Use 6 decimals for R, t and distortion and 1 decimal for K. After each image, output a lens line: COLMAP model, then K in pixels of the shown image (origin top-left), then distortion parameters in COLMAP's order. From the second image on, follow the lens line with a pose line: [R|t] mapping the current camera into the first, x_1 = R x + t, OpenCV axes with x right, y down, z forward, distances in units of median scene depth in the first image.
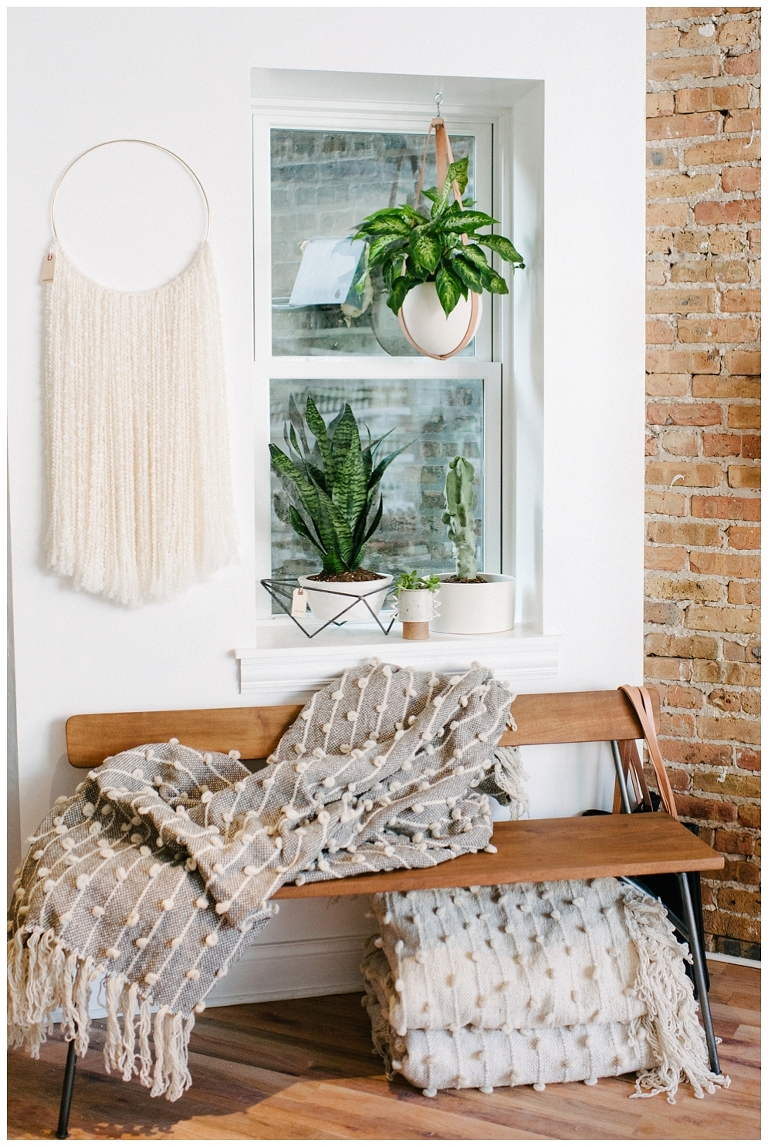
lens RADIAL K [[1417.3, 0, 429.2], [0, 1417.3, 485.9], [0, 0, 1]] dist [-0.001674, -0.000244]
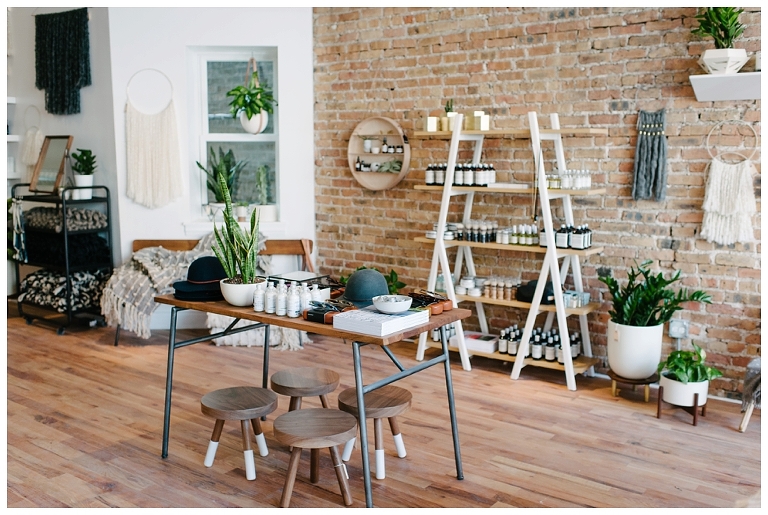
lens RADIAL K [[761.8, 0, 384.0], [0, 761.8, 257.5], [0, 0, 1]] dist [0.002952, 0.013399]
pose [[0.980044, 0.033194, -0.195989, 0.694249], [-0.018303, 0.996839, 0.077305, 0.051274], [0.197936, -0.072175, 0.977554, -0.682170]]
